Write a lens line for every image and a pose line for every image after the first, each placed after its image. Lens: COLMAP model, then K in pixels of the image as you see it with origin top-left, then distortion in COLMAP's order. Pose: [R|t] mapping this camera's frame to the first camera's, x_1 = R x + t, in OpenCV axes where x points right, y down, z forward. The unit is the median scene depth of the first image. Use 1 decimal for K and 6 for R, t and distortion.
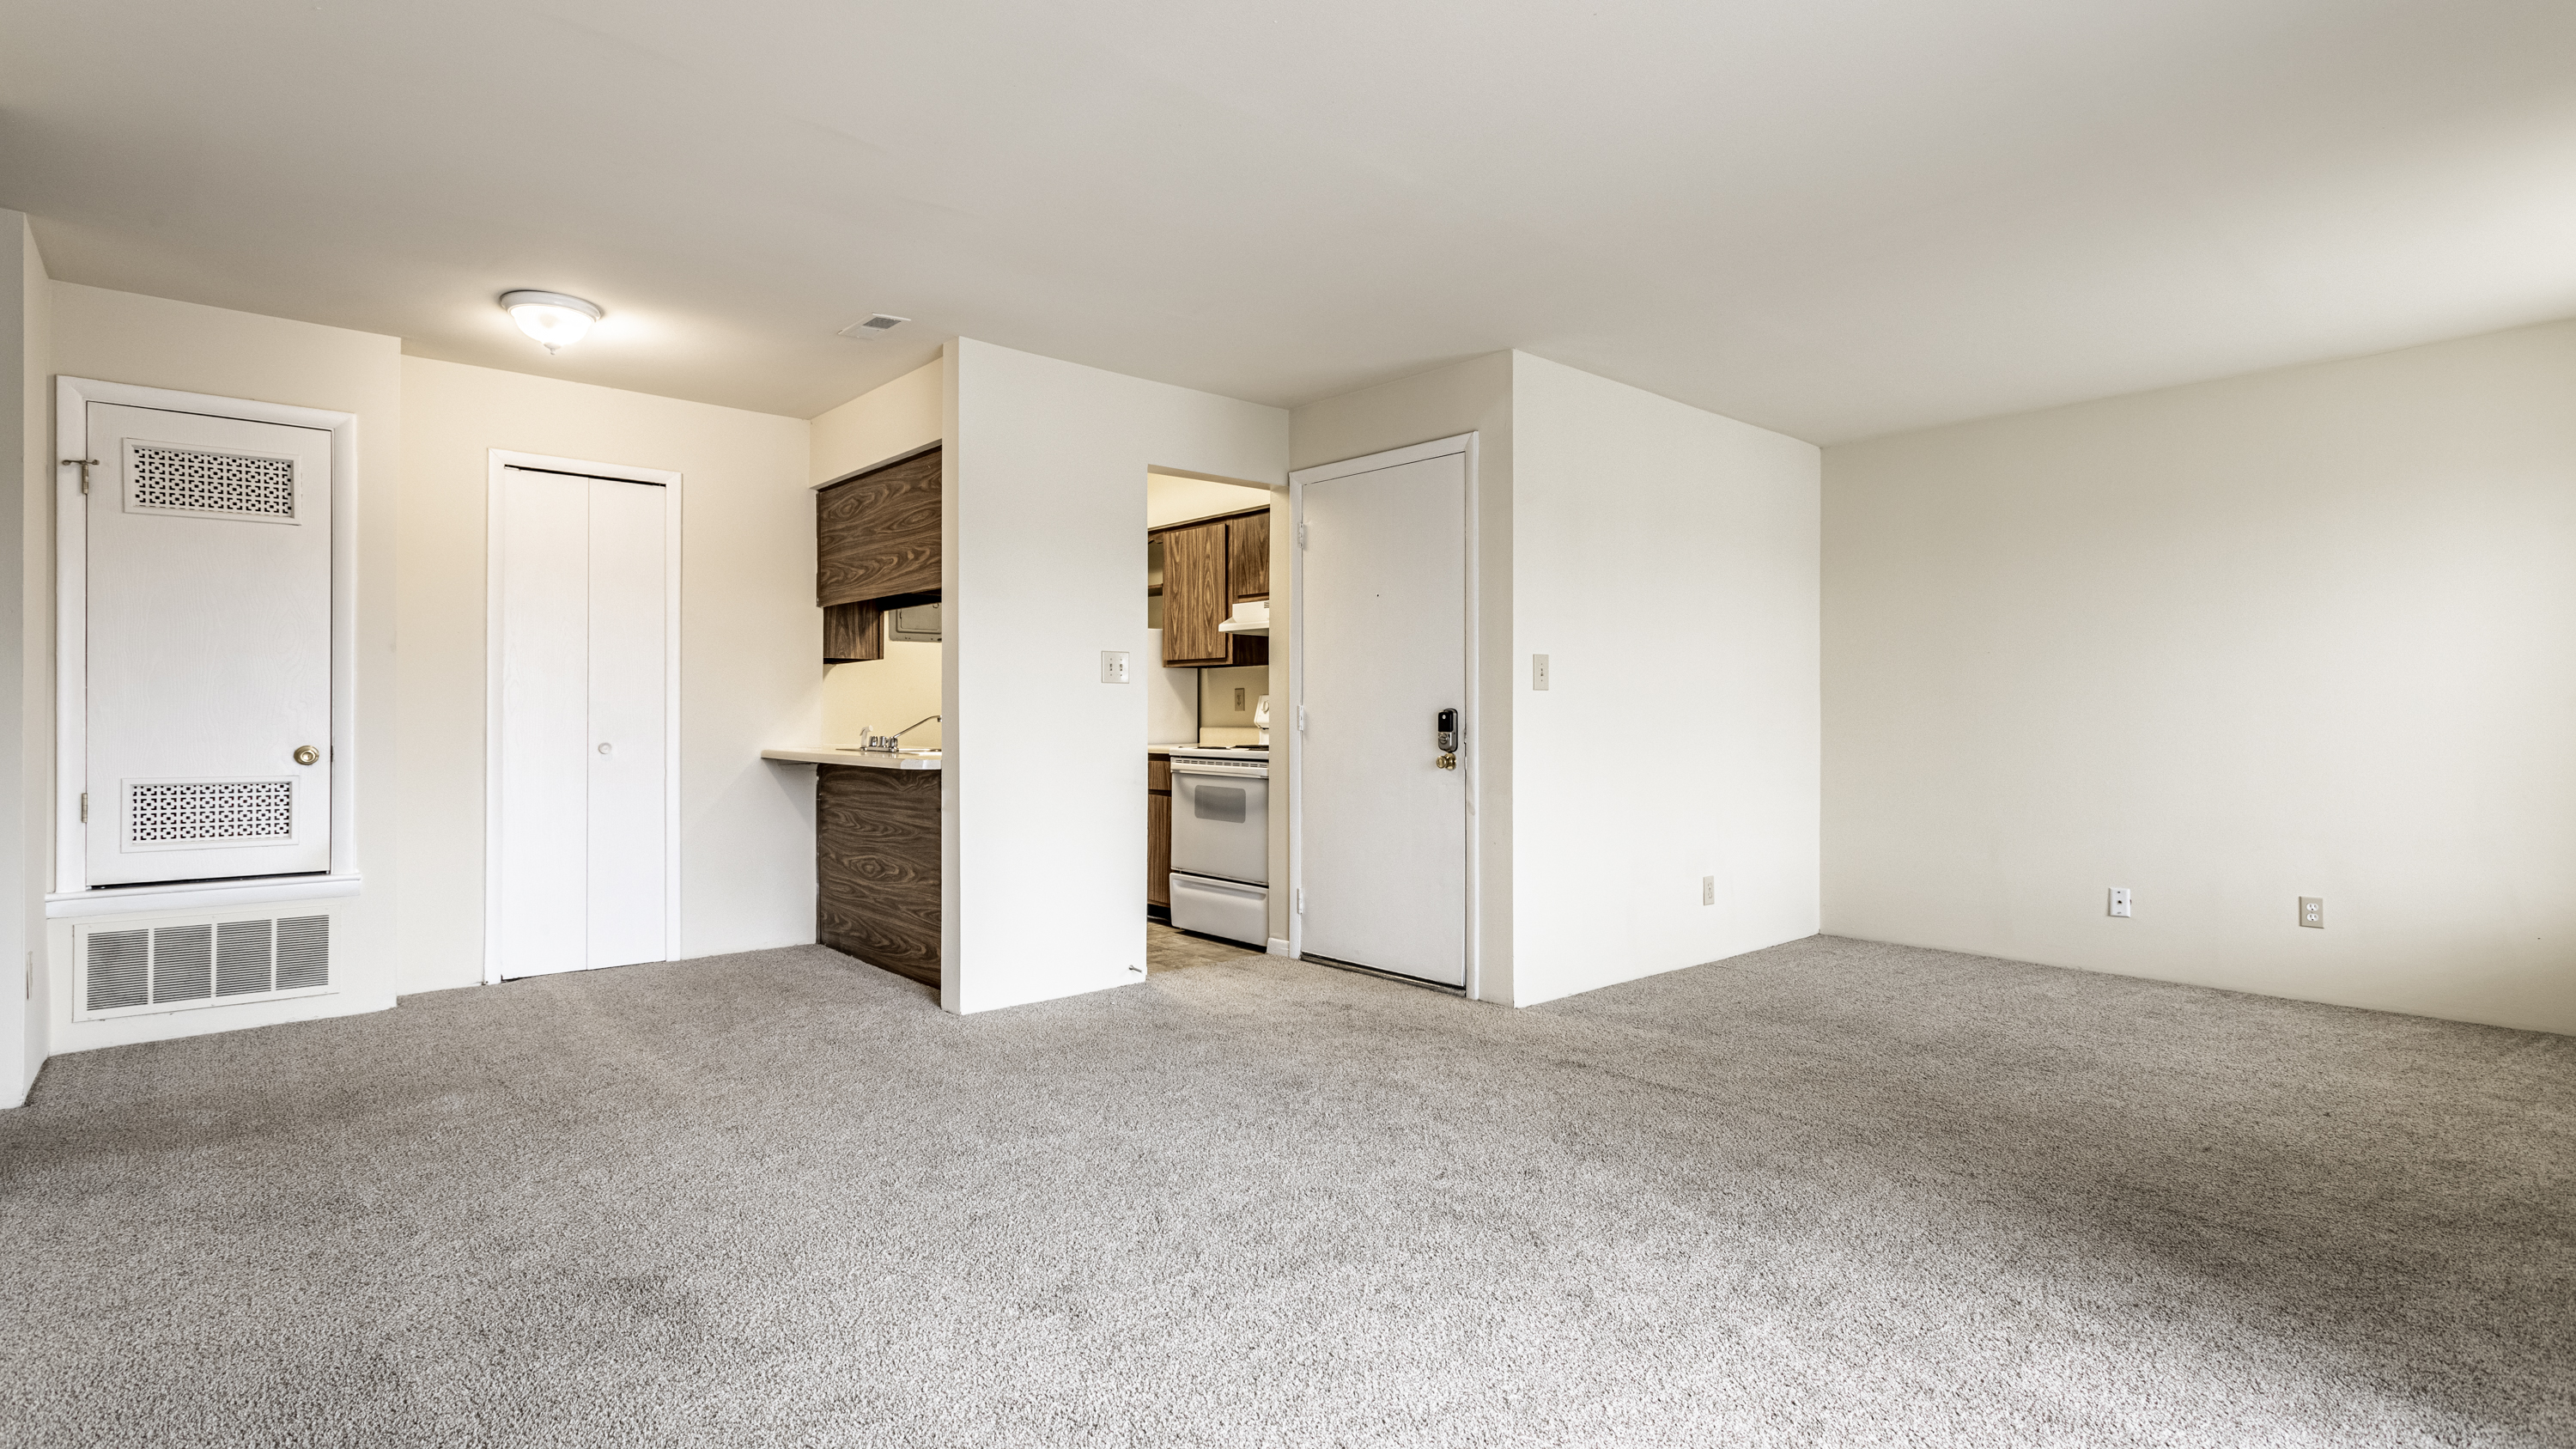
lens RADIAL K [[1391.9, 0, 1432.2], [0, 1391.9, 705.7], [0, 0, 1]] dist [0.002178, 0.000816]
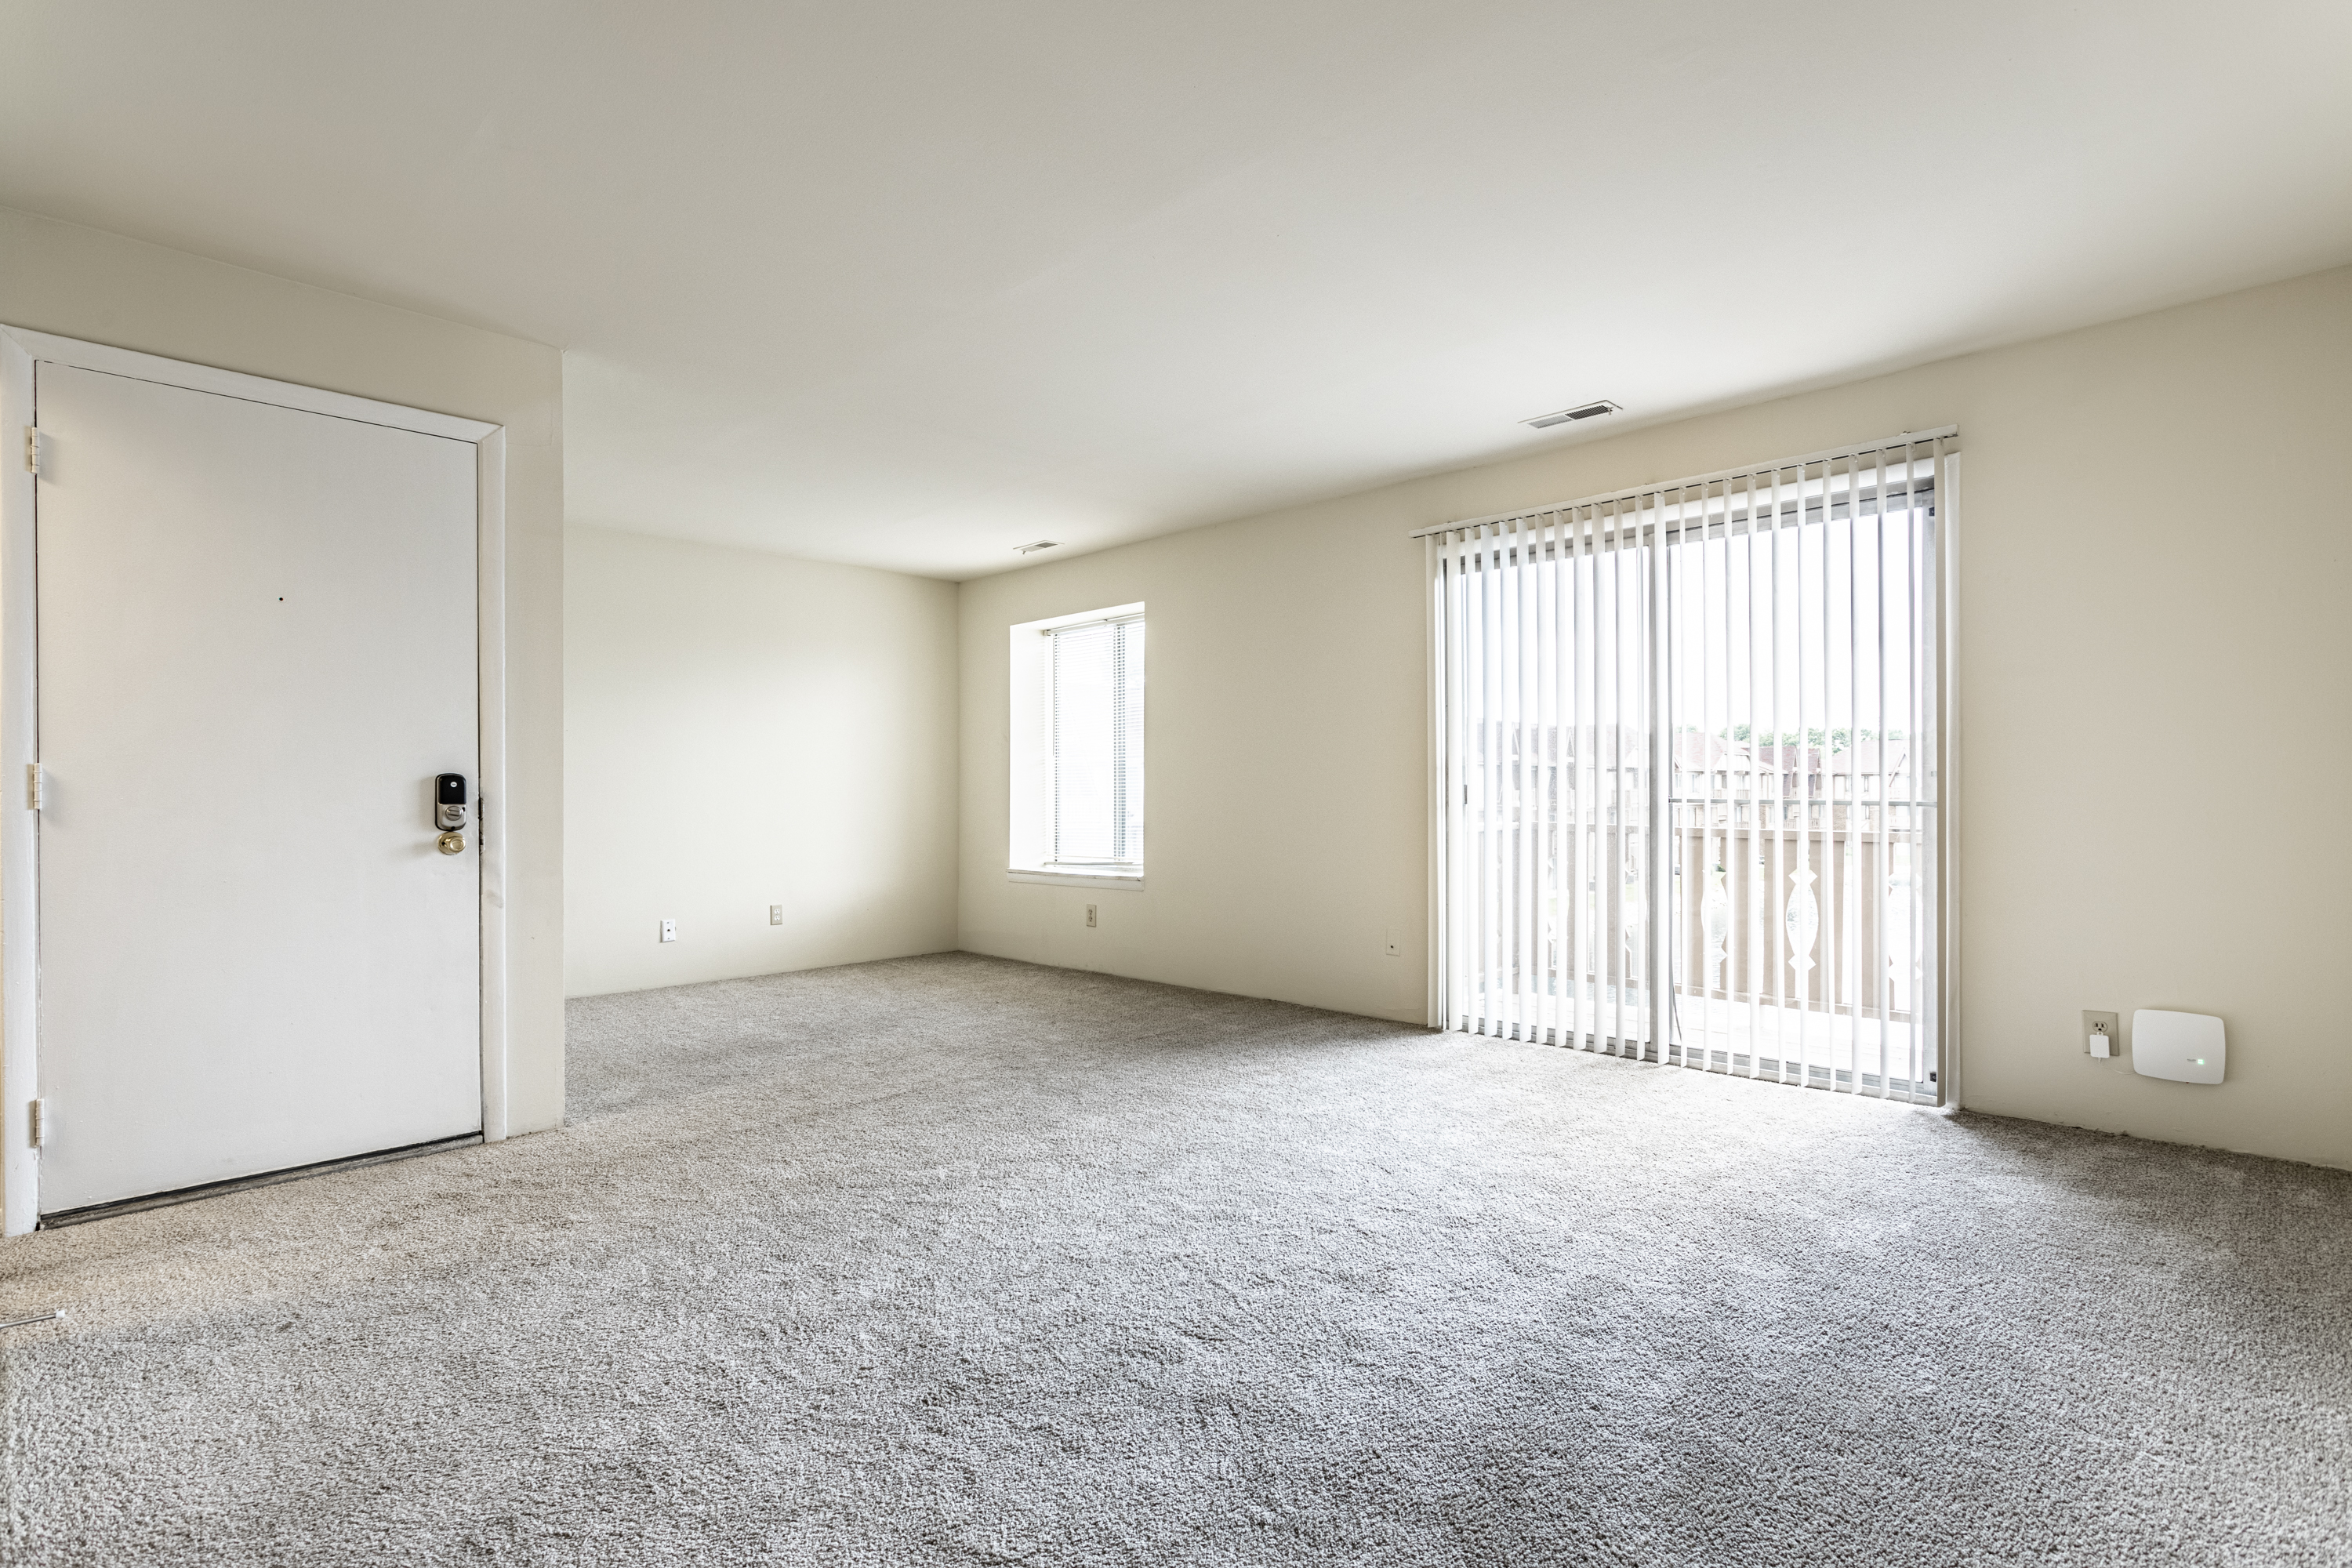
lens RADIAL K [[1142.5, 0, 1163.9], [0, 1142.5, 794.4], [0, 0, 1]] dist [0.002130, 0.000261]
pose [[-0.068959, -0.004642, 0.997609, -0.605557], [-0.000582, 0.999989, 0.004612, 0.010135], [-0.997619, -0.000263, -0.068961, 0.625599]]
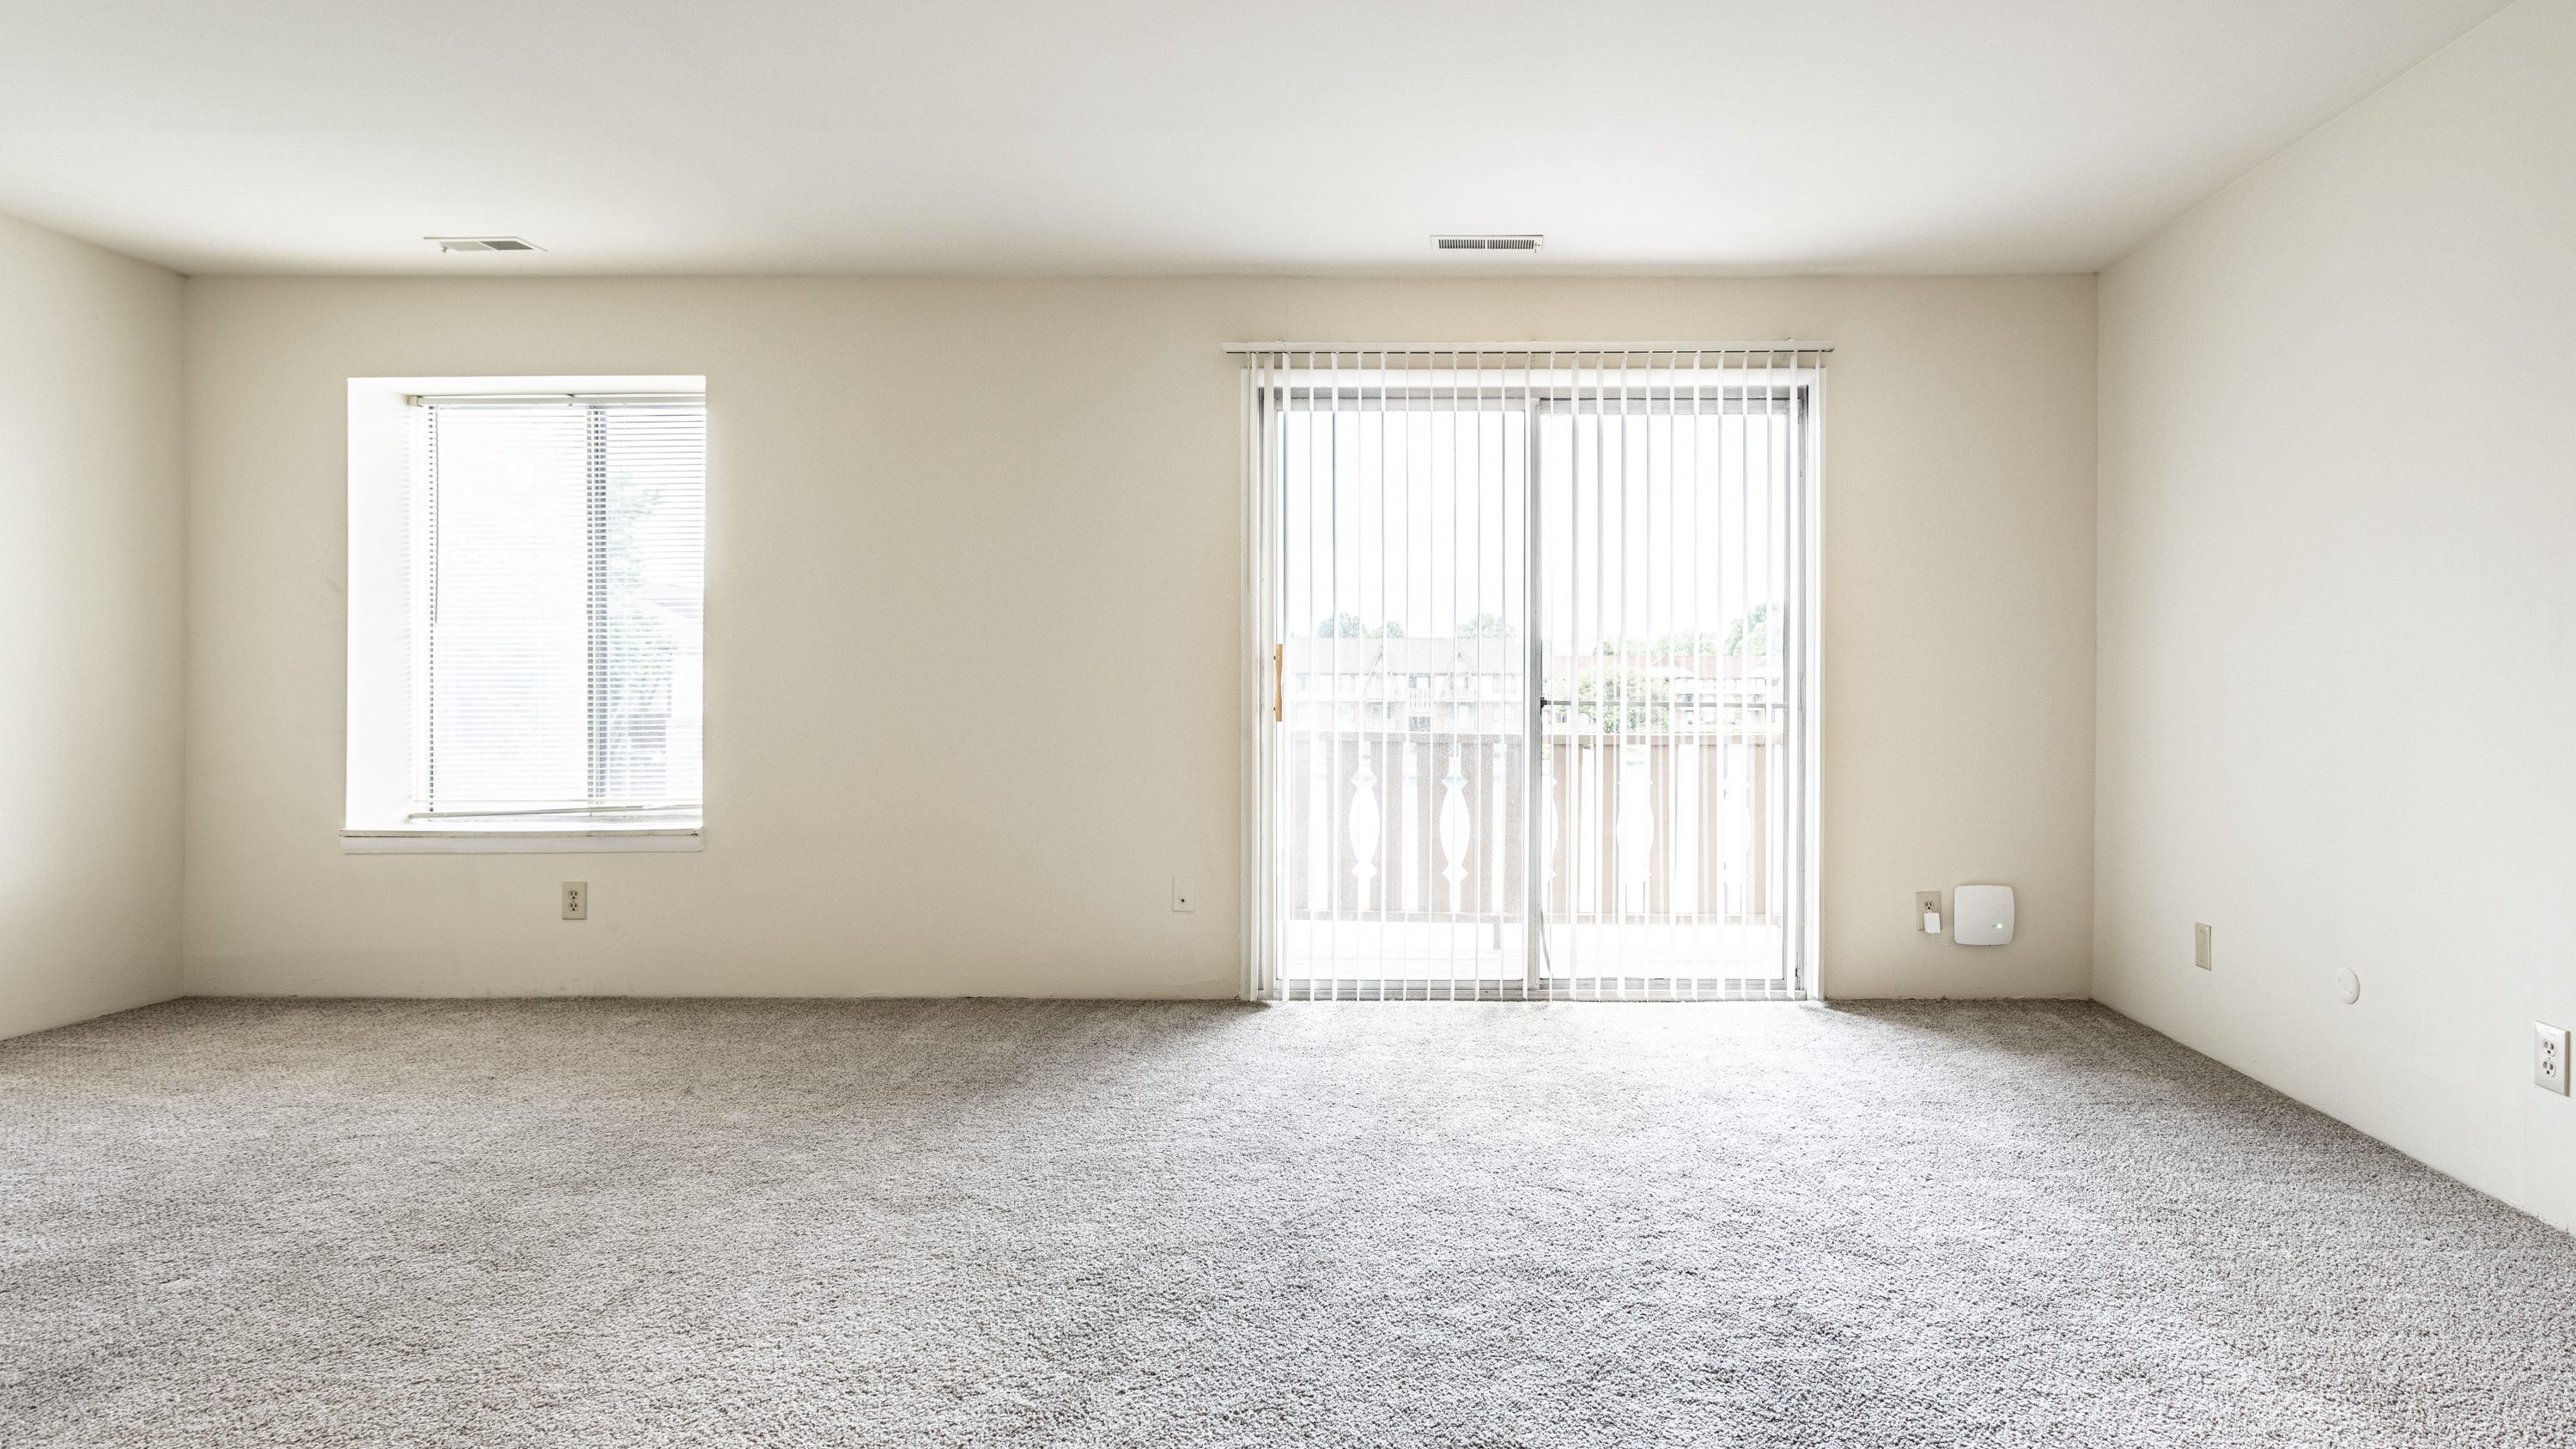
lens RADIAL K [[1391.9, 0, 1432.2], [0, 1391.9, 705.7], [0, 0, 1]] dist [0.002178, 0.000816]
pose [[-0.744124, -0.012740, 0.667919, -0.367060], [-0.007207, 0.999913, 0.011044, 0.010624], [-0.668002, 0.003404, -0.744152, 0.894906]]
